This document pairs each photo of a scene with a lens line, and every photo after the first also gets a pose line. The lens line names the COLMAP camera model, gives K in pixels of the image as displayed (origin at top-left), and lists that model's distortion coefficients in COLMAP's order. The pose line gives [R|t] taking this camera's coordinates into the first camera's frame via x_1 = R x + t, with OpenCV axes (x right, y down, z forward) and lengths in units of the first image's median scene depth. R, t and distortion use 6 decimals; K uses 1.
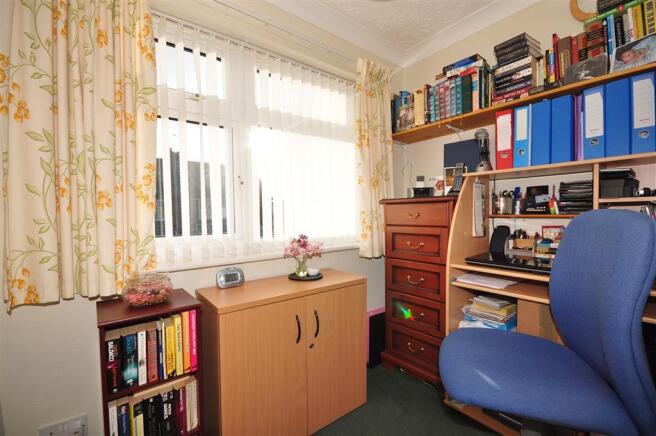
lens RADIAL K [[290.9, 0, 328.9], [0, 290.9, 221.4], [0, 0, 1]] dist [-0.003720, -0.000380]
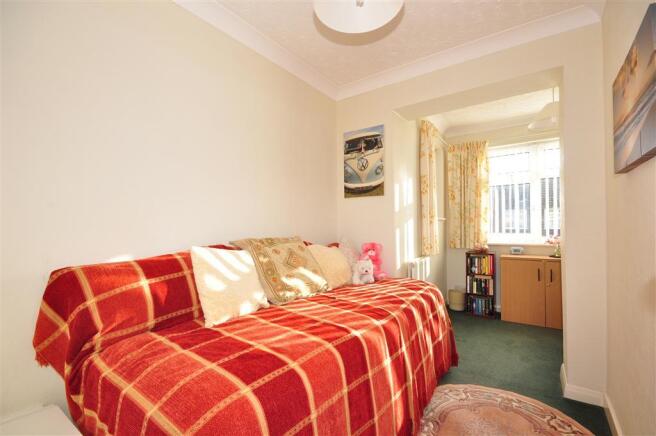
lens RADIAL K [[290.9, 0, 328.1], [0, 290.9, 223.2], [0, 0, 1]] dist [-0.003720, -0.000380]
pose [[0.258484, -0.001866, -0.966014, 2.145935], [-0.021381, 0.999742, -0.007652, 0.022280], [0.965779, 0.022632, 0.258378, -1.543380]]
